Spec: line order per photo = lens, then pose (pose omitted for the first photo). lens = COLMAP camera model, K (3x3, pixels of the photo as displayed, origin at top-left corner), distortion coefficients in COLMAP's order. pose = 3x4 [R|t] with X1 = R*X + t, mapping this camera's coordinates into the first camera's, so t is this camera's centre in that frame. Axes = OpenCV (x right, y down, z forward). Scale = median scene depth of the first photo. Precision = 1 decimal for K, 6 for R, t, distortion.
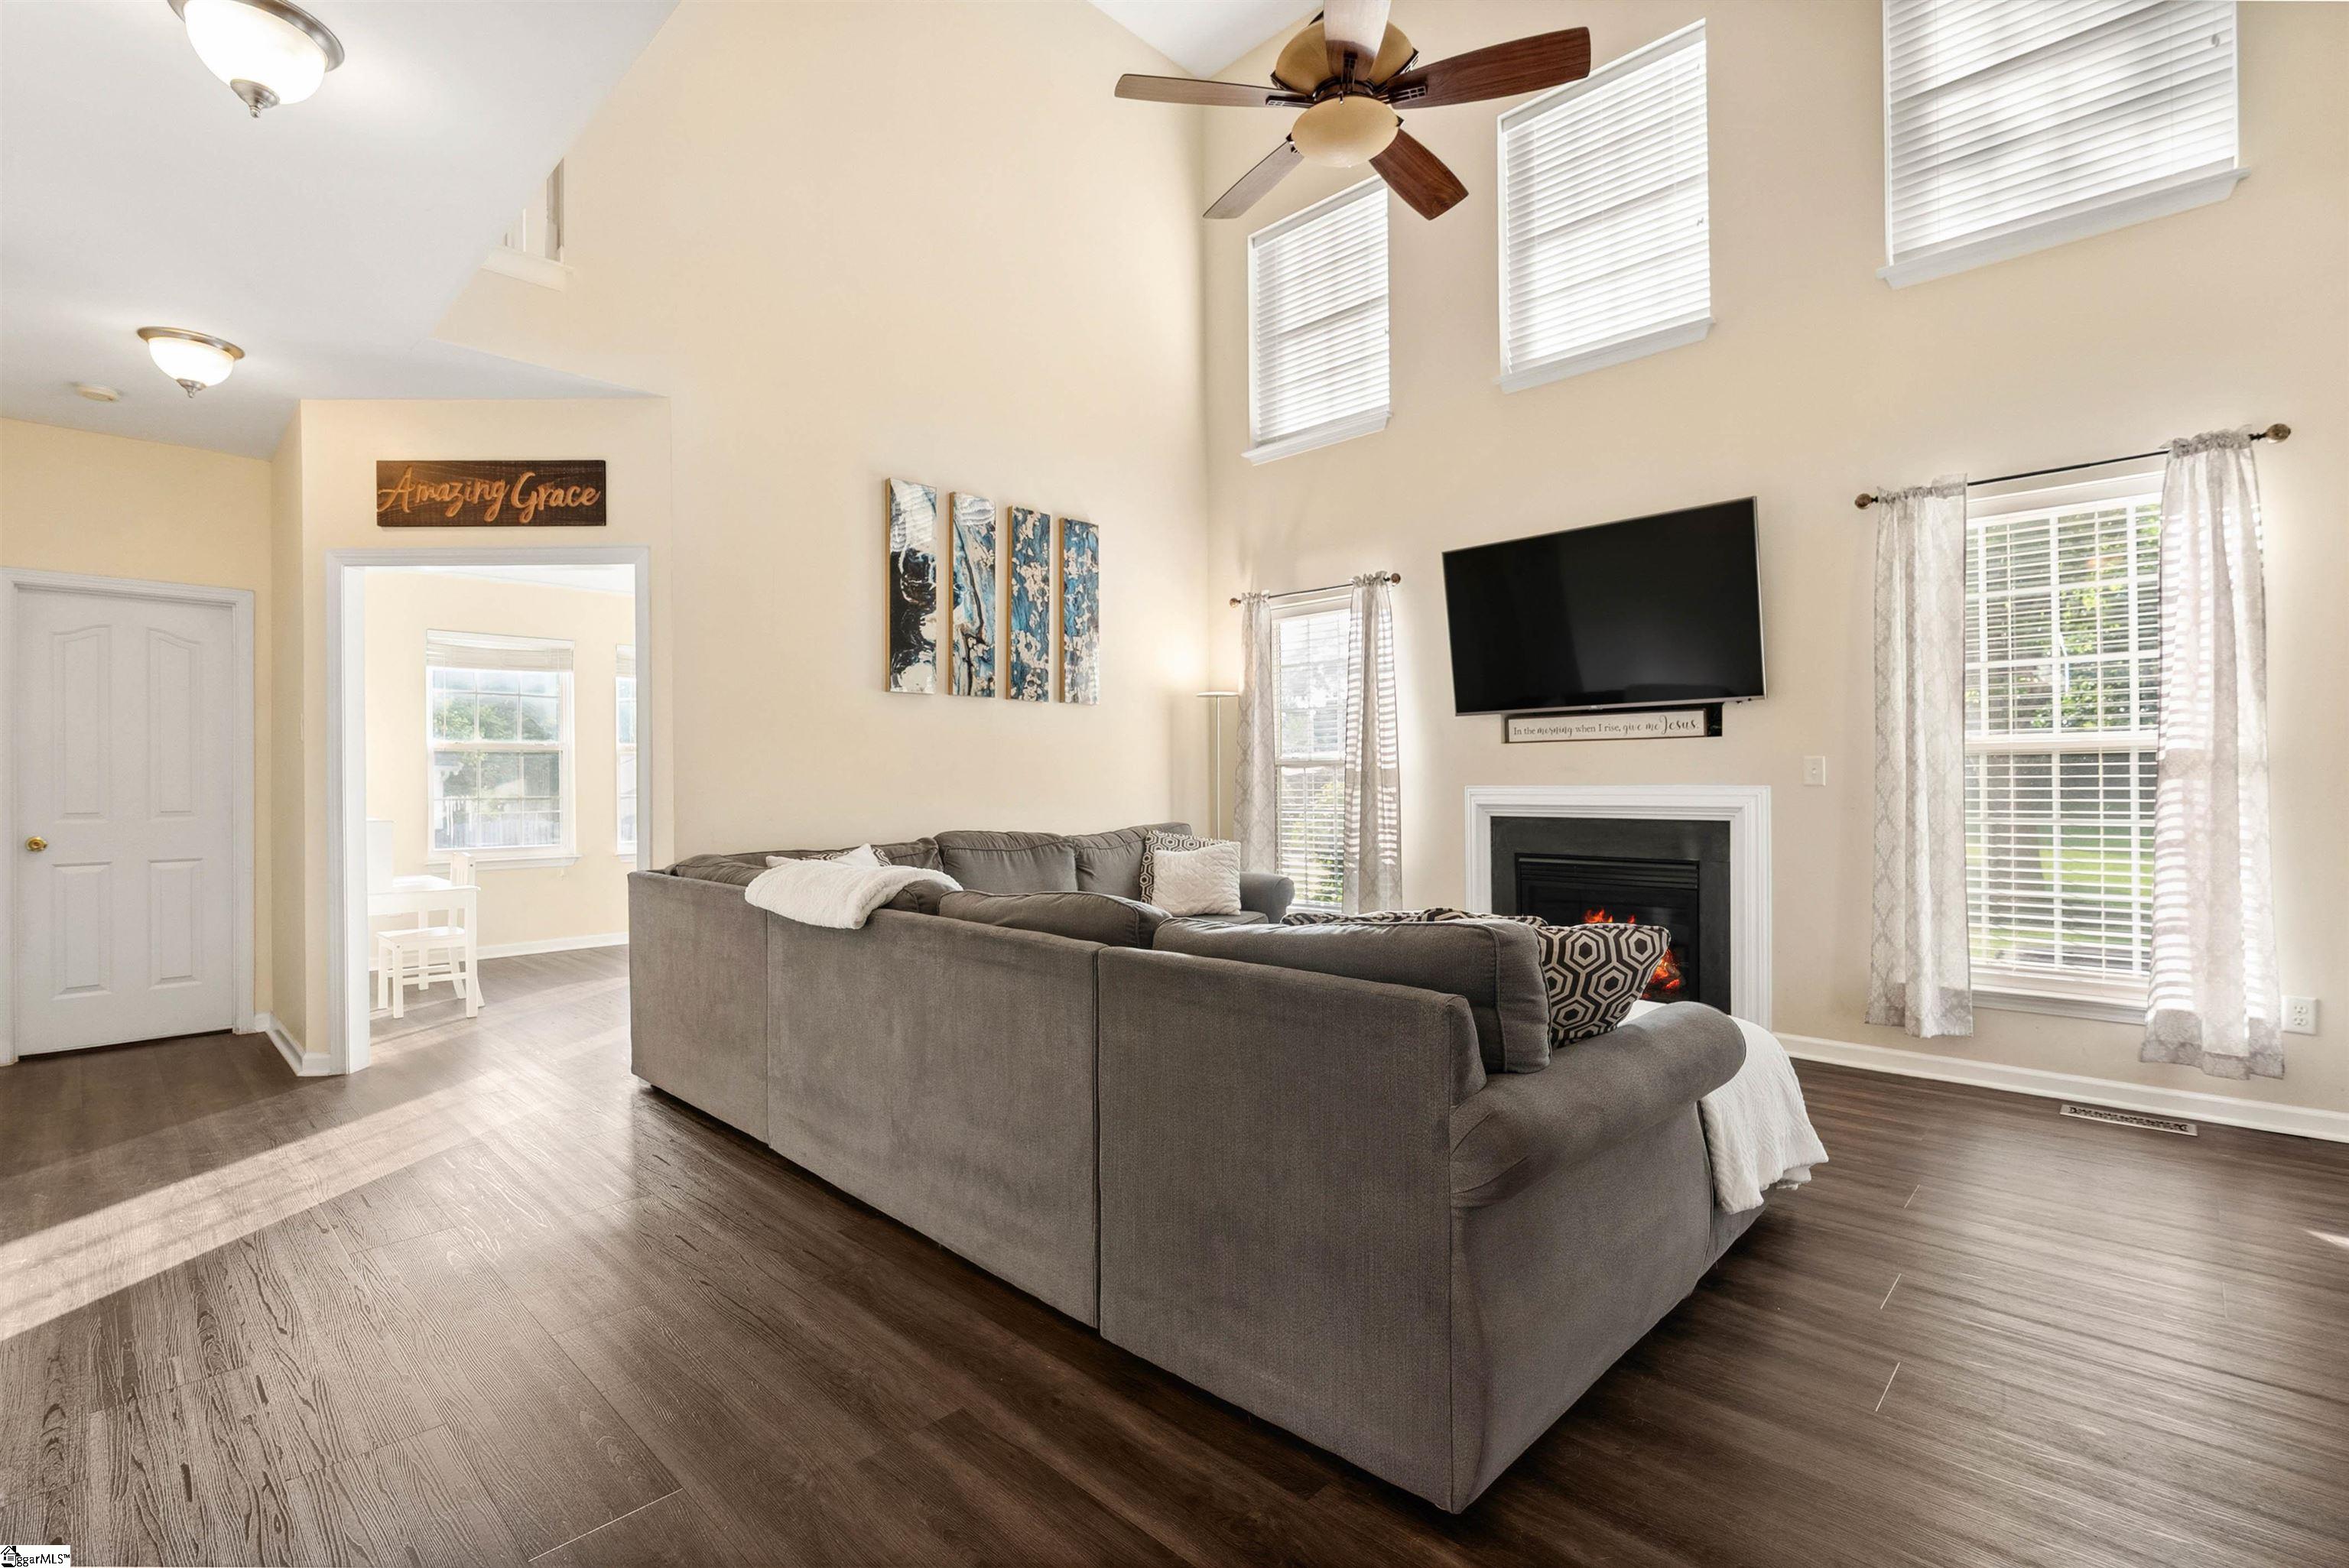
lens RADIAL K [[1070.5, 0, 1174.5], [0, 1070.5, 784.0], [0, 0, 1]] dist [-0.002164, 0.000843]
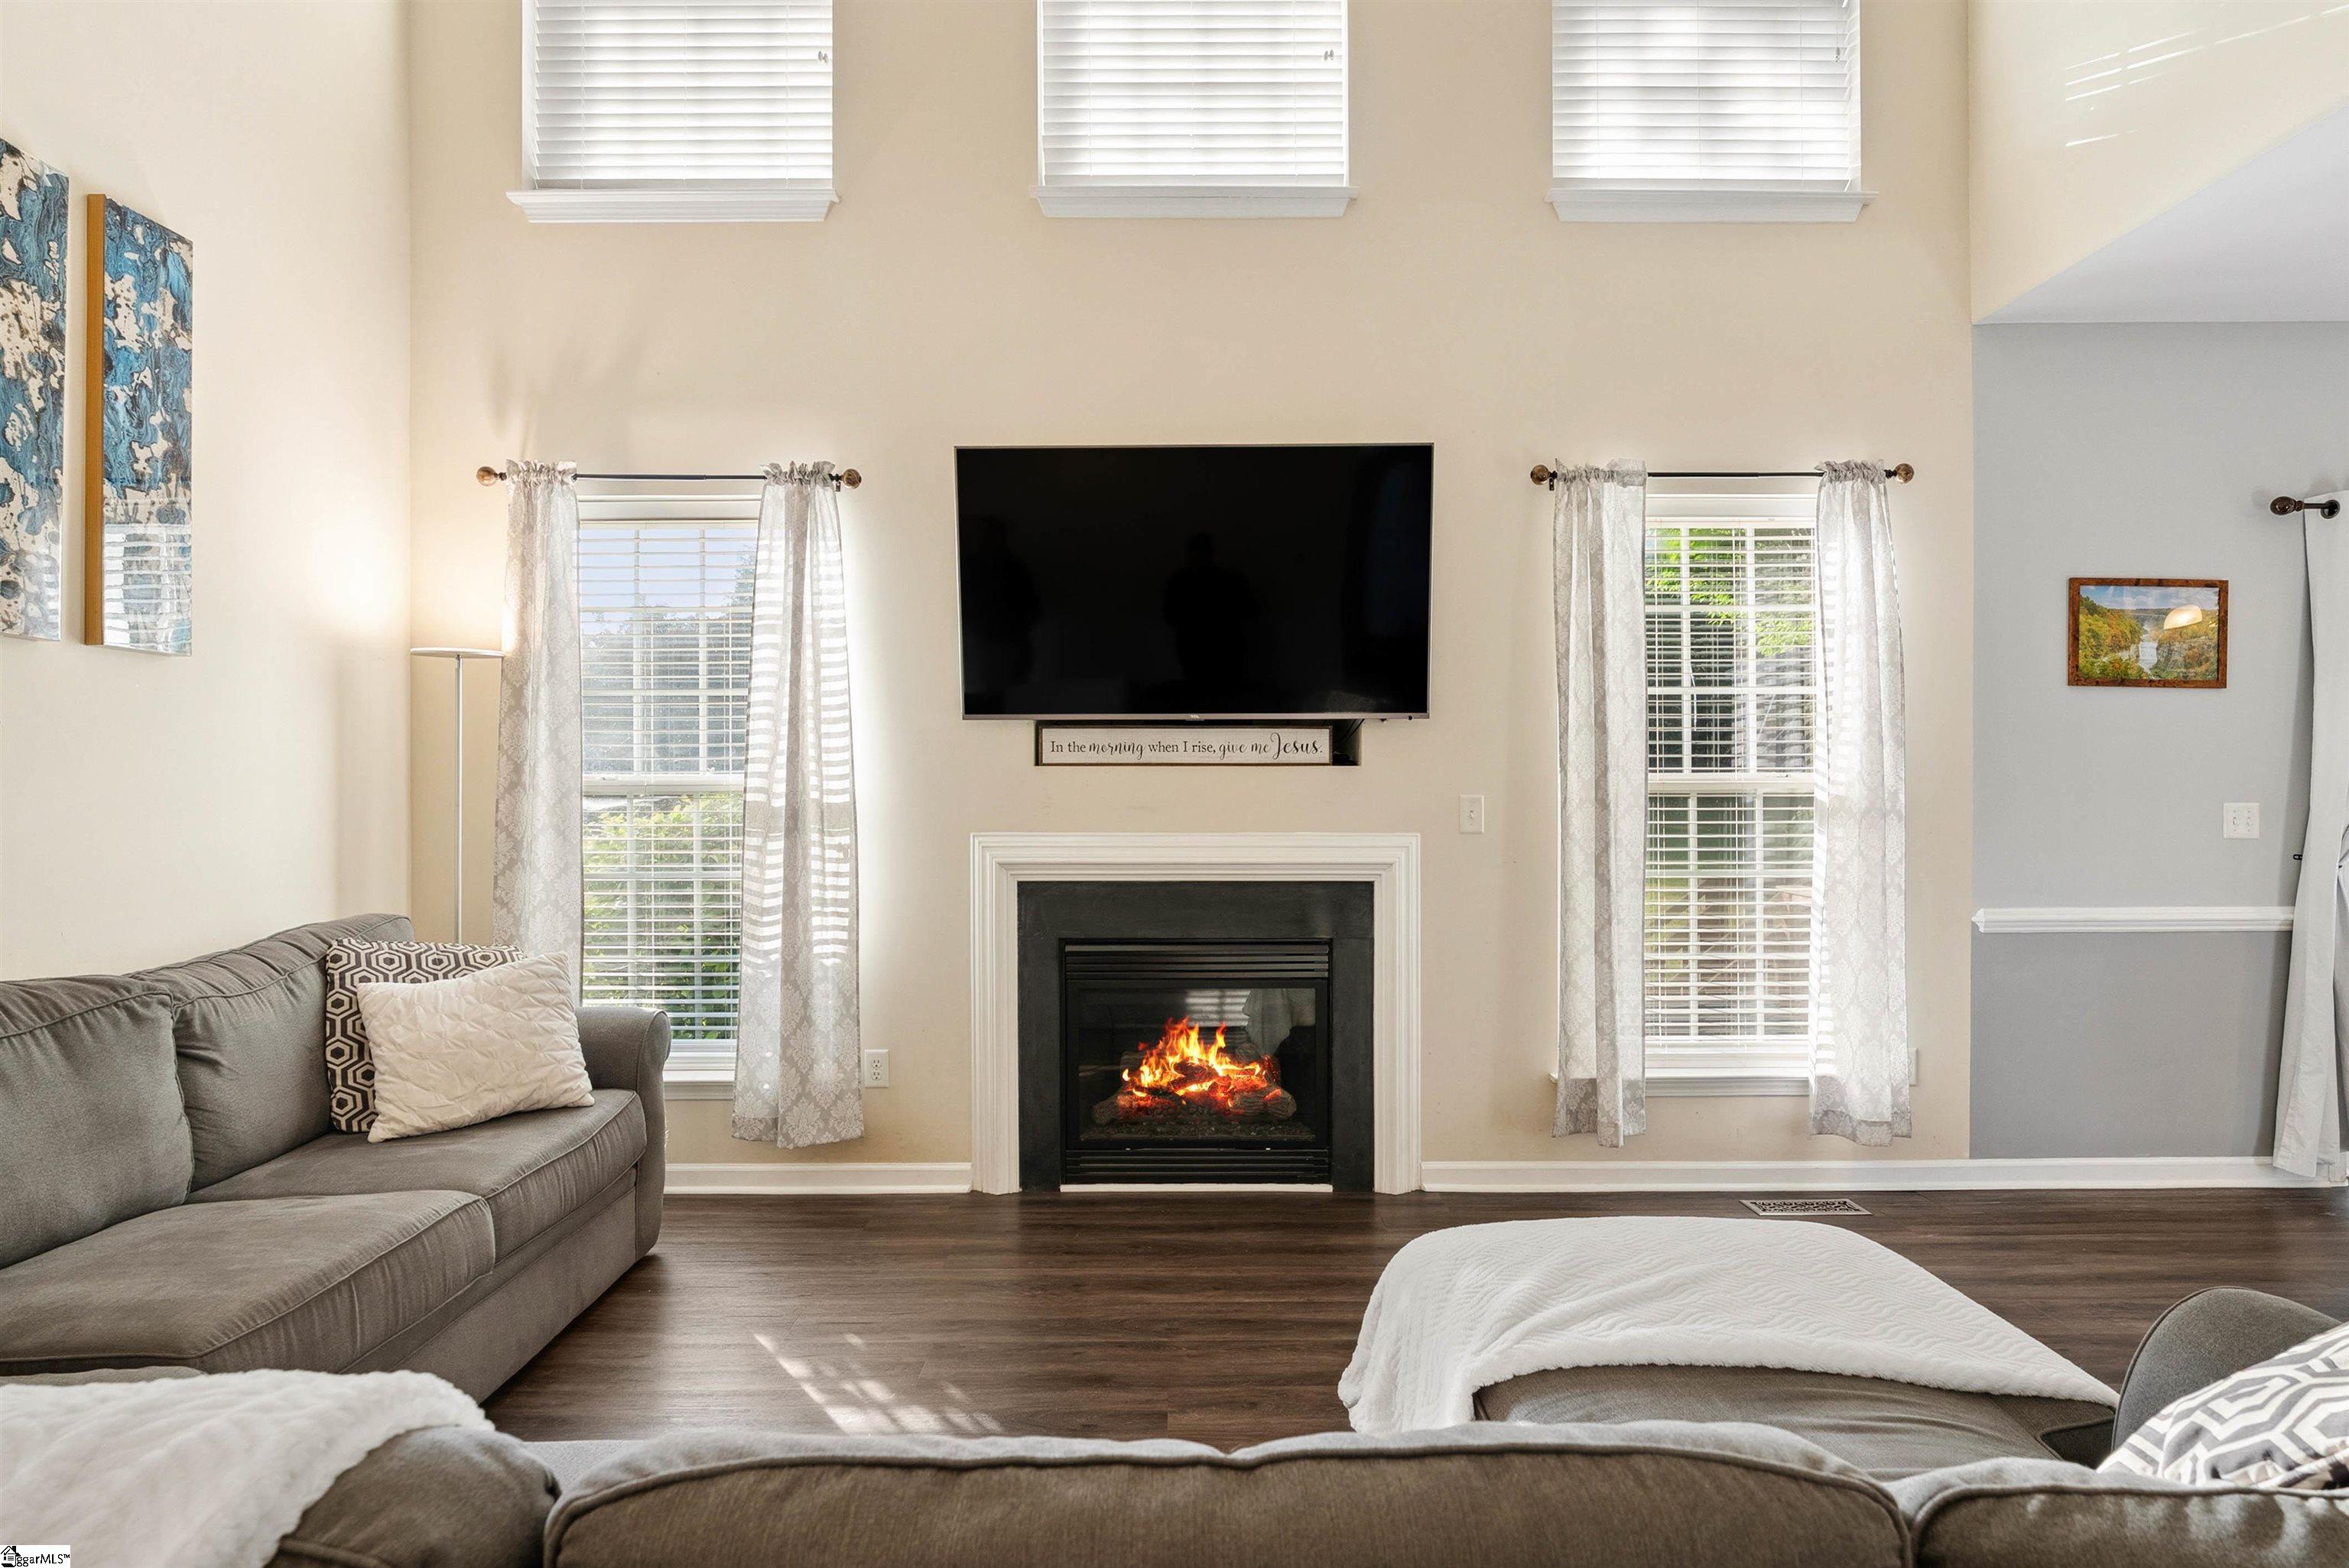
lens RADIAL K [[1299.9, 0, 1190.9], [0, 1299.9, 777.6], [0, 0, 1]] dist [-0.003152, 0.002319]
pose [[0.718119, 0.009495, 0.695855, -0.180504], [-0.003415, 0.999943, -0.010121, -0.025984], [-0.695912, 0.004892, 0.718111, 0.426835]]
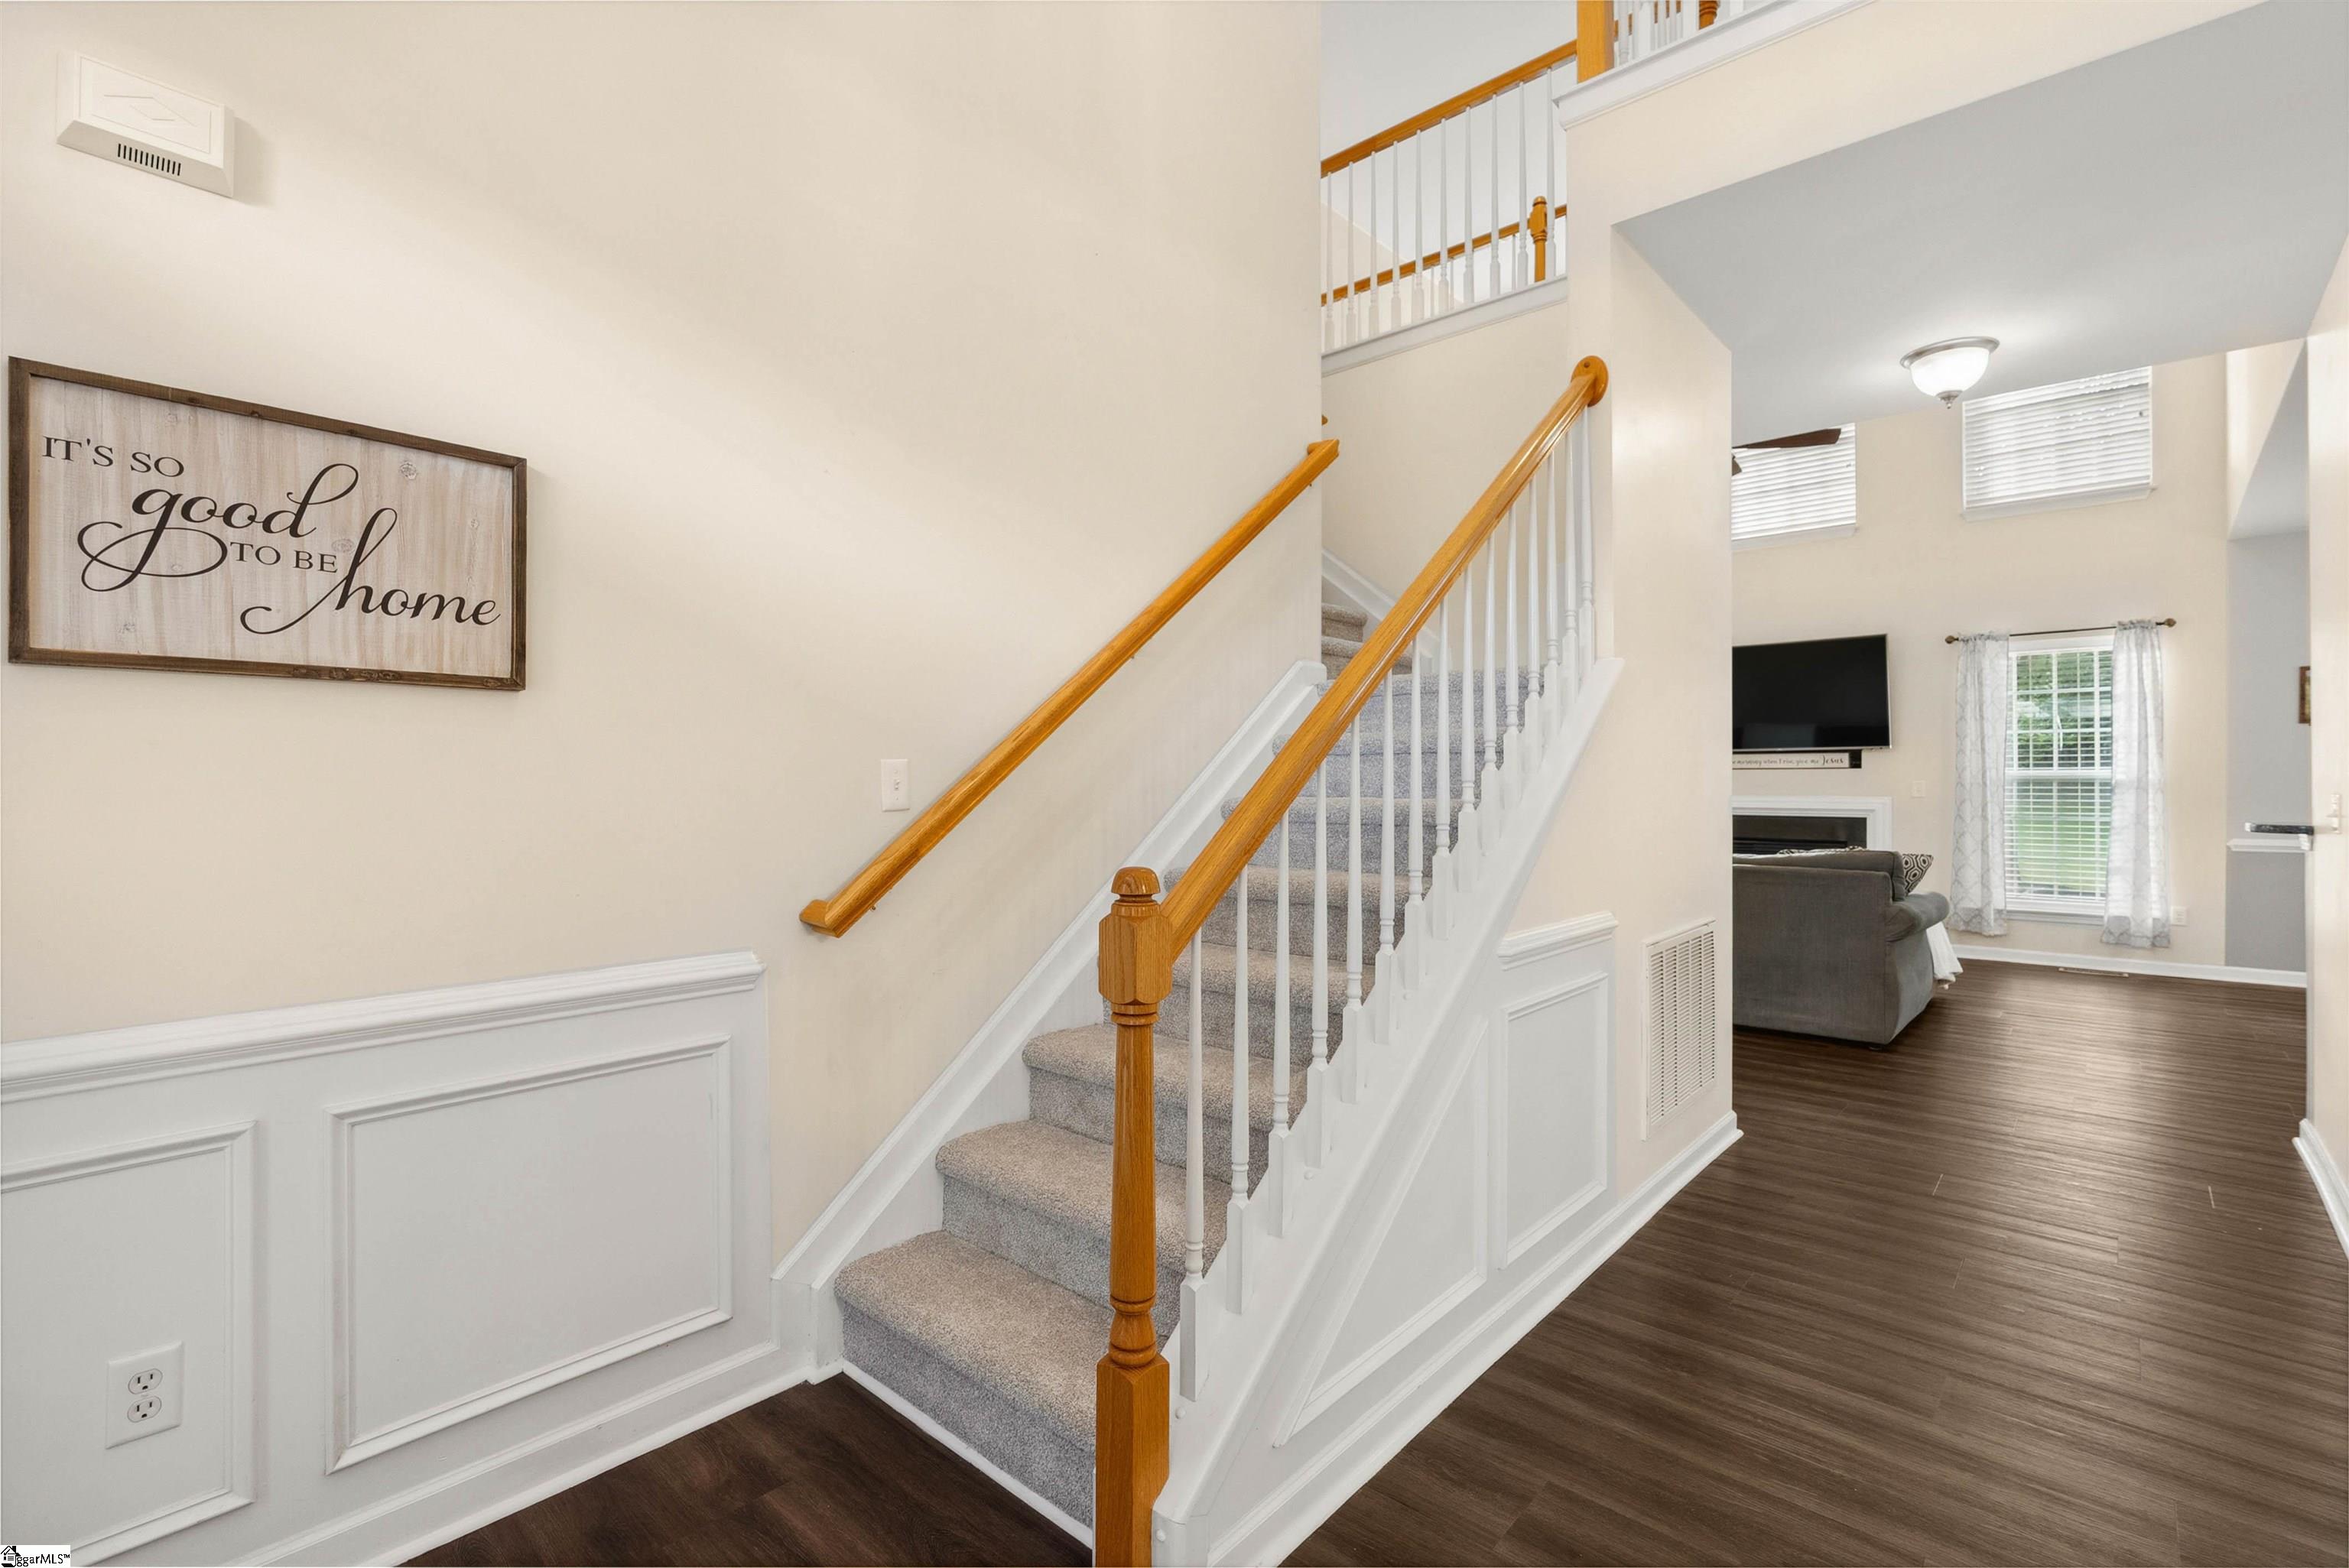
lens RADIAL K [[1070.5, 0, 1174.5], [0, 1070.5, 784.0], [0, 0, 1]] dist [-0.002164, 0.000843]
pose [[0.999719, 0.001041, 0.023689, -0.607527], [-0.001138, 0.999991, 0.004073, -0.024454], [-0.023684, -0.004099, 0.999711, -0.664545]]
